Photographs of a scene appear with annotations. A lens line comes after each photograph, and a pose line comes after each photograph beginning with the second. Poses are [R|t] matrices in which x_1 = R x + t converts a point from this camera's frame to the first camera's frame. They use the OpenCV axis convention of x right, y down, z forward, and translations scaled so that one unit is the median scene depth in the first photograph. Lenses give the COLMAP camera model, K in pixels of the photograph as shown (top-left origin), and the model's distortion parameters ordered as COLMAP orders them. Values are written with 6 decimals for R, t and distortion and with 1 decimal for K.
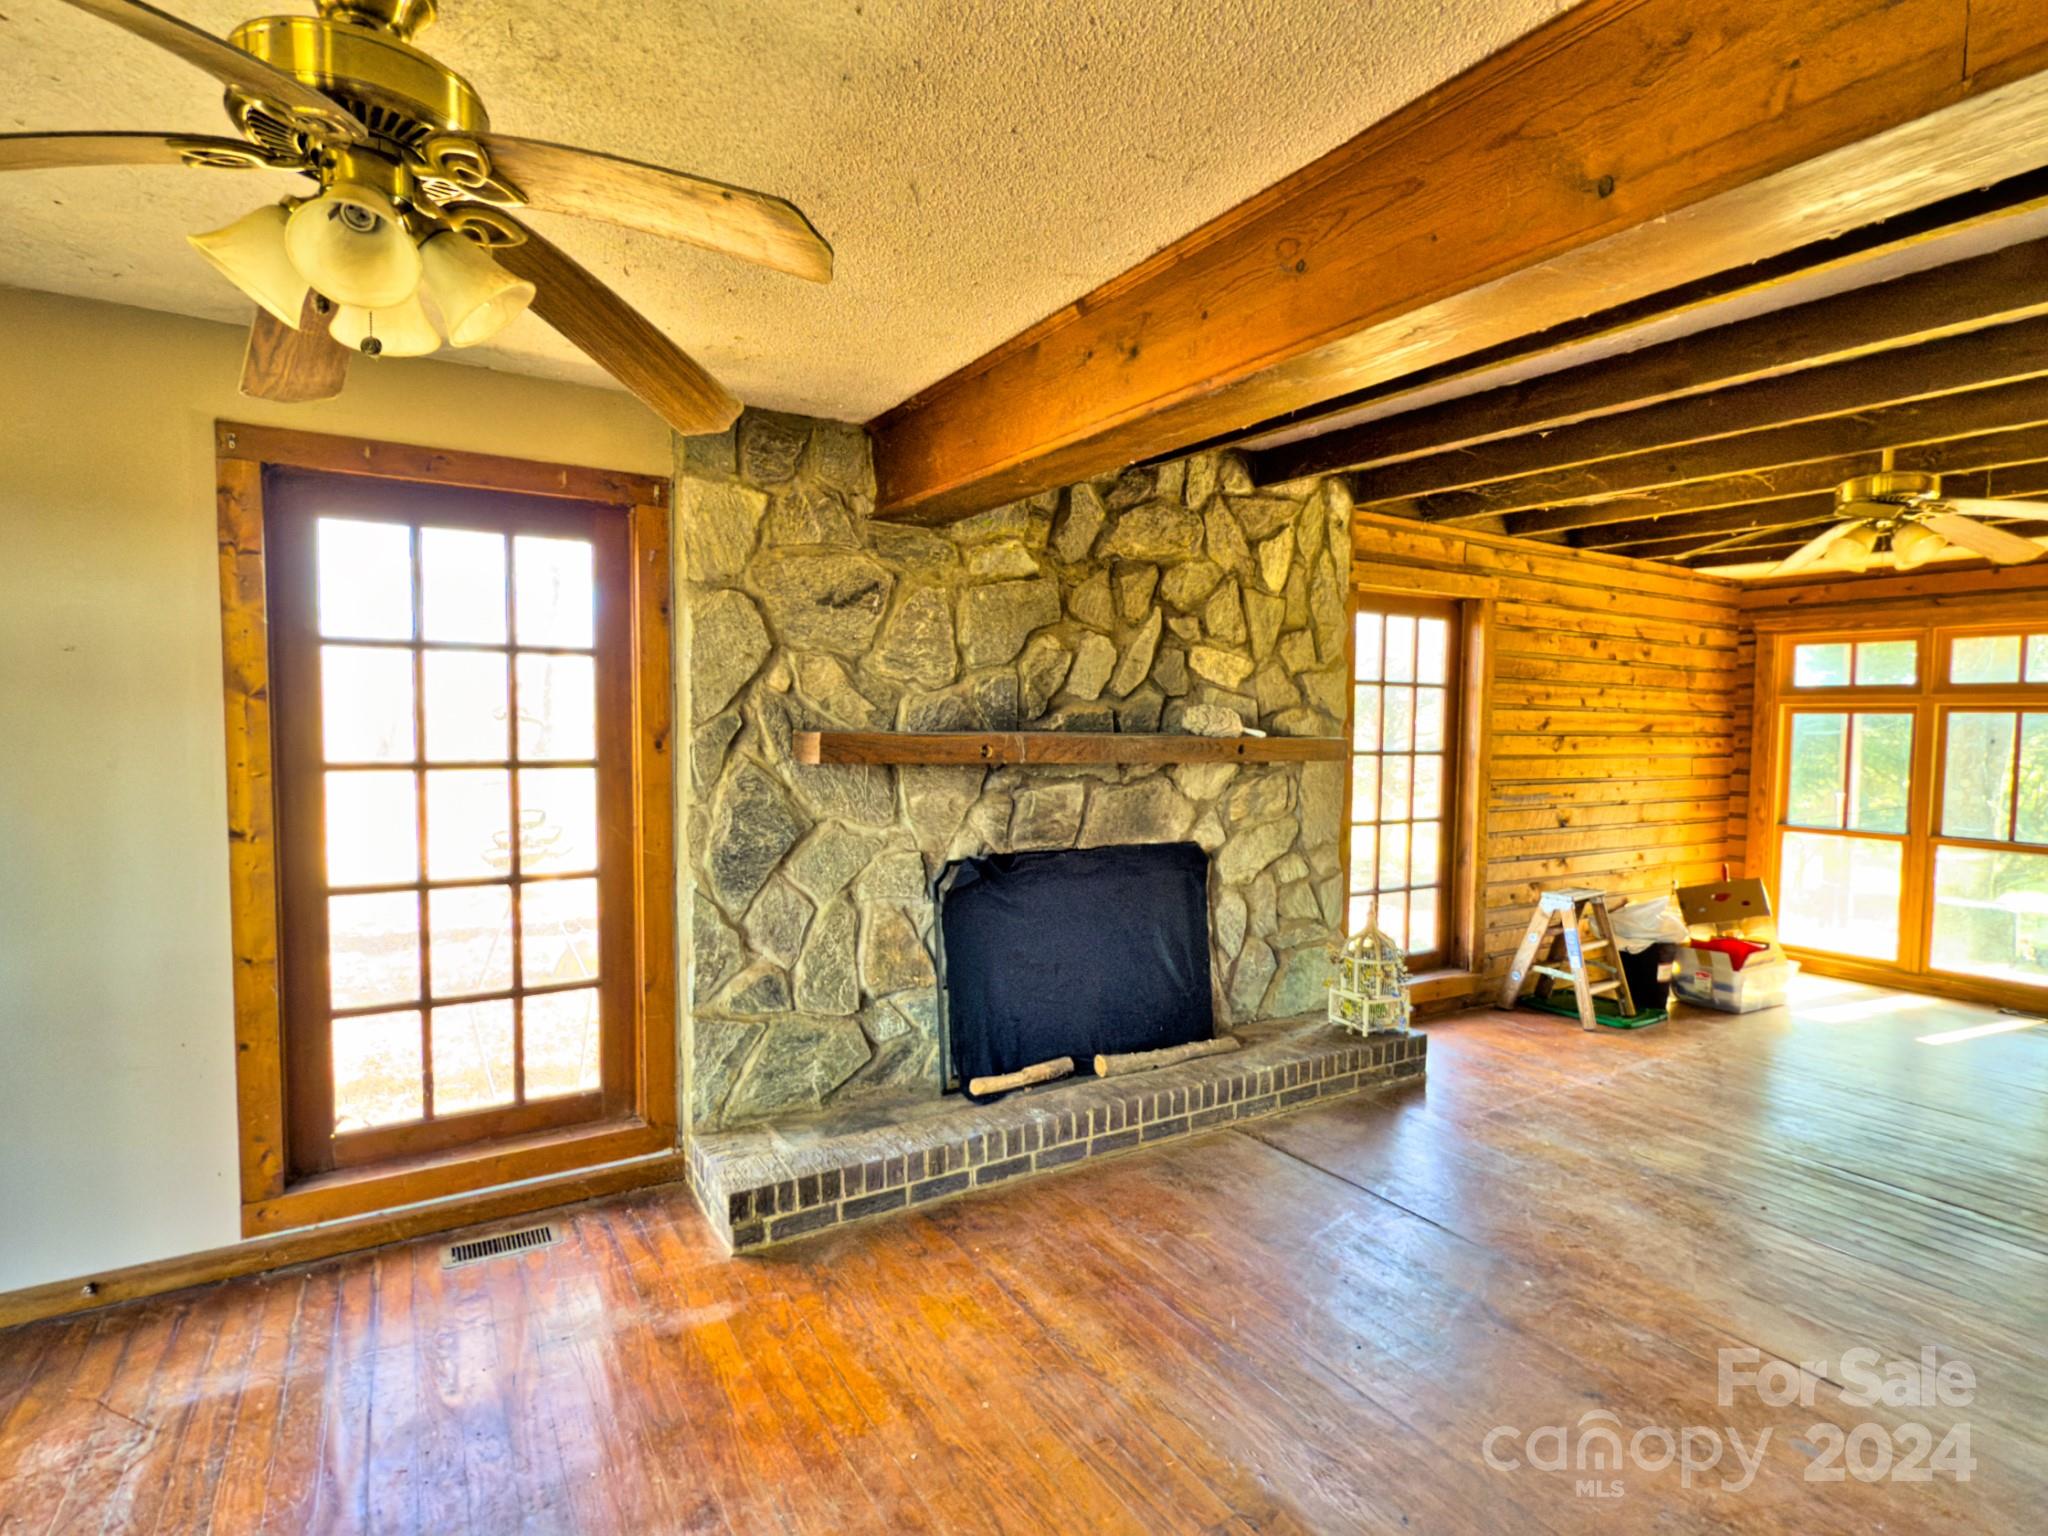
lens RADIAL K [[1020.1, 0, 1022.7], [0, 1020.1, 772.9], [0, 0, 1]] dist [0.000250, -0.000052]
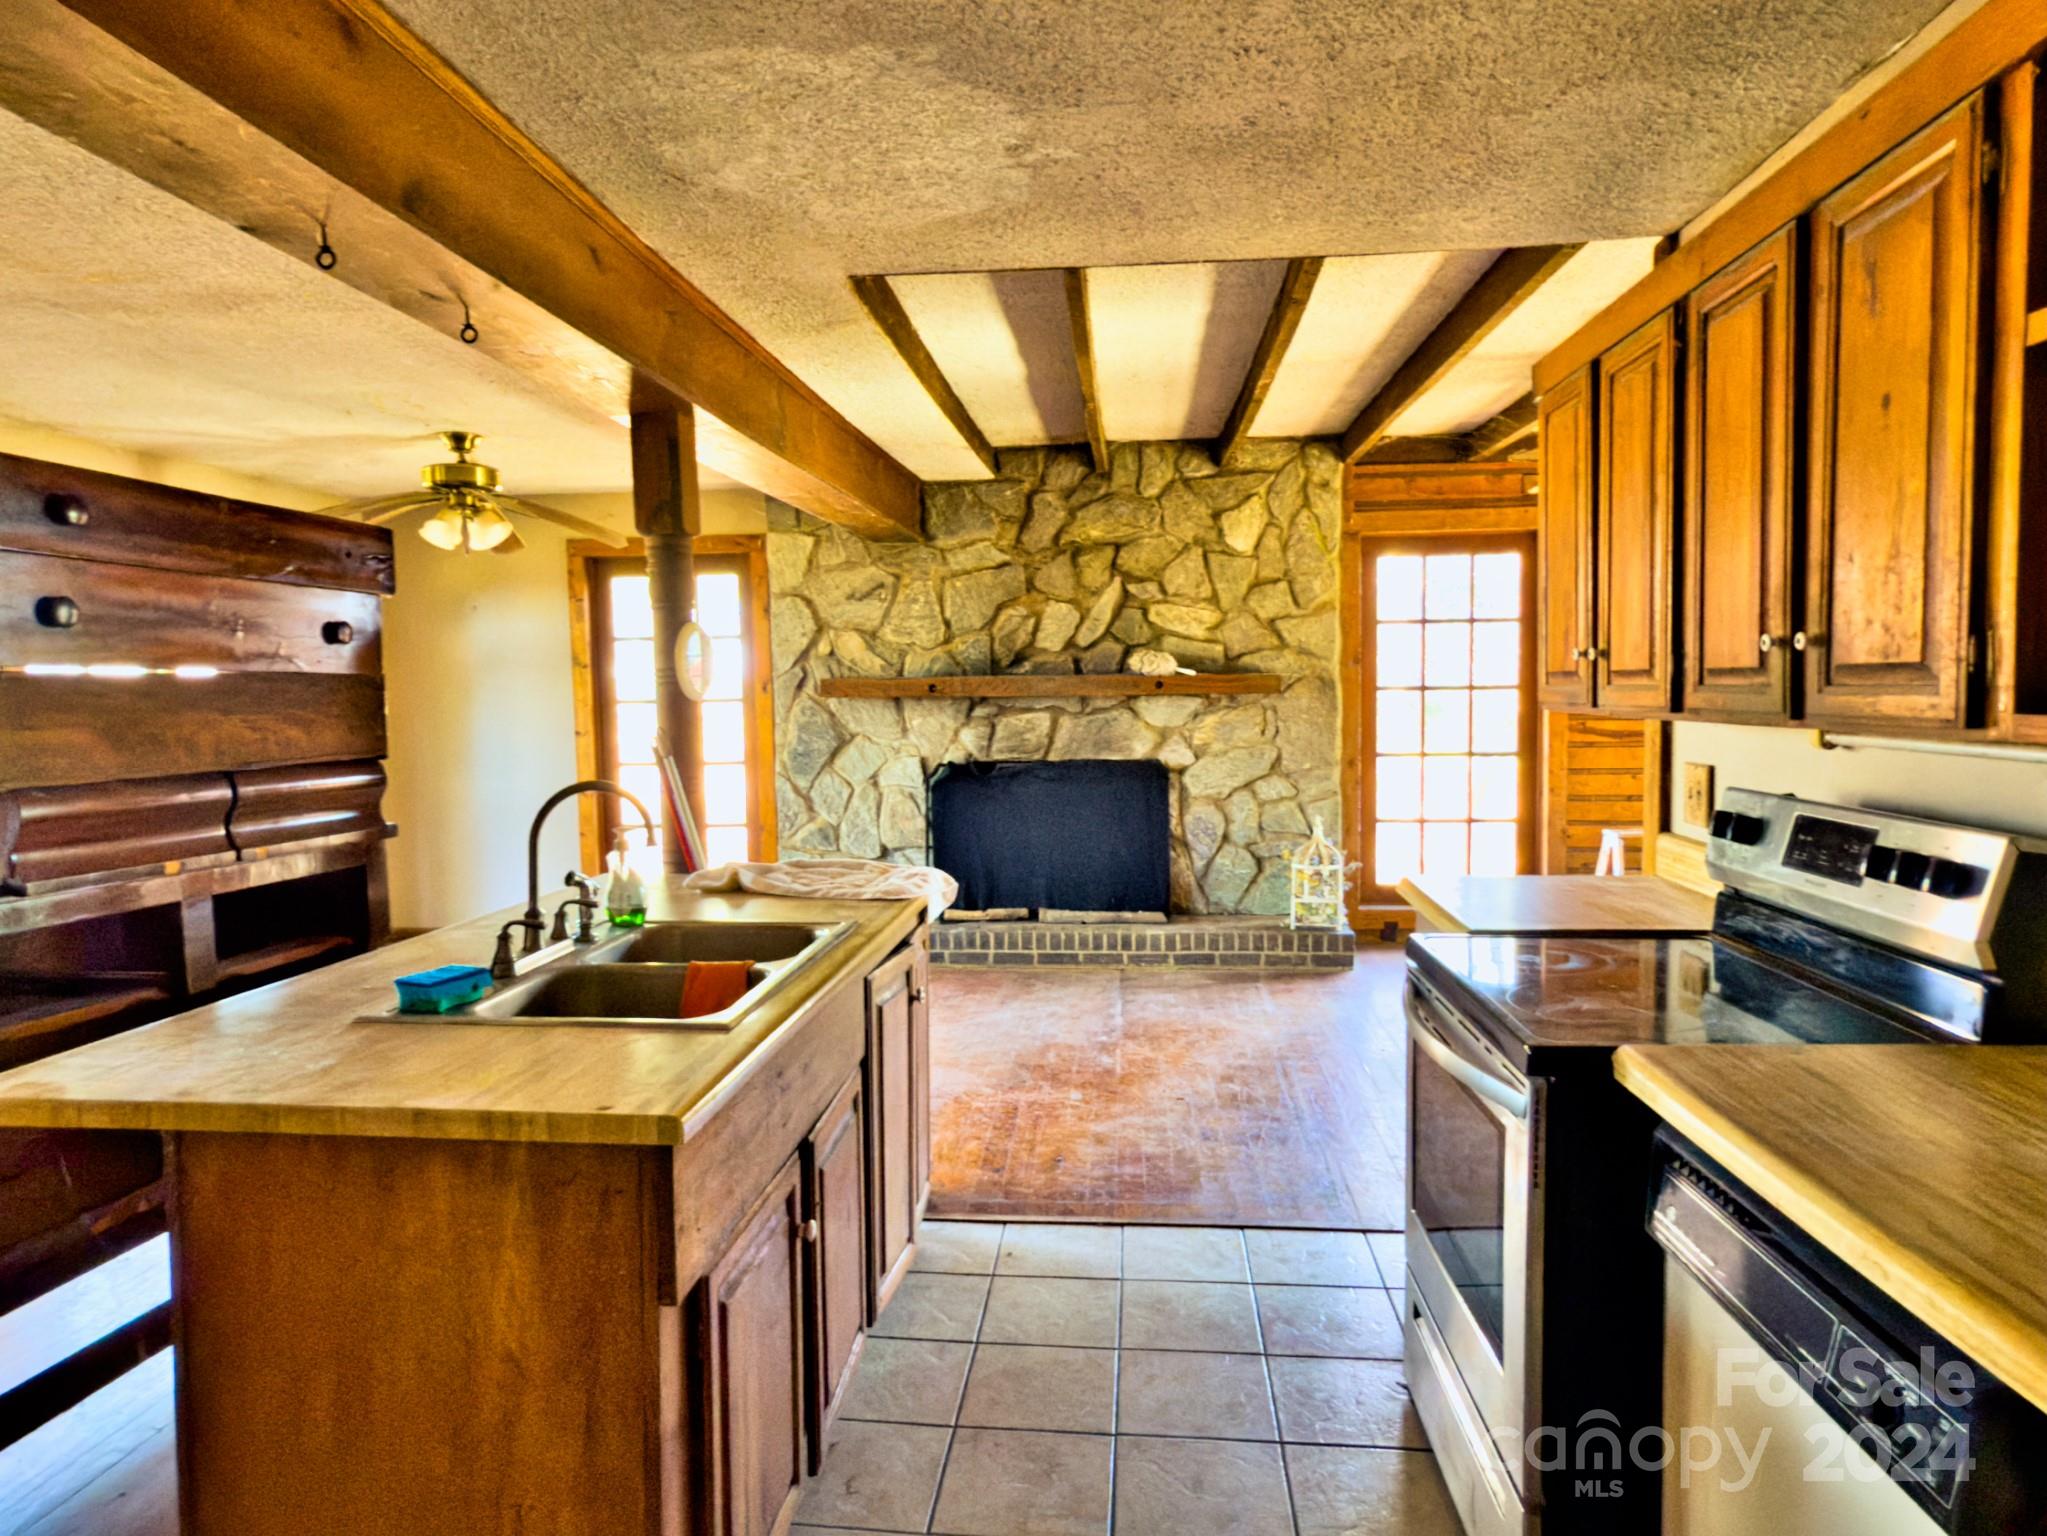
lens RADIAL K [[1256.5, 0, 1023.3], [0, 1256.5, 763.1], [0, 0, 1]] dist [0.000657, 0.000026]
pose [[0.802750, 0.014086, -0.596149, 1.035815], [-0.004871, 0.999843, 0.017065, 0.049461], [0.596295, -0.010795, 0.802692, -0.369490]]
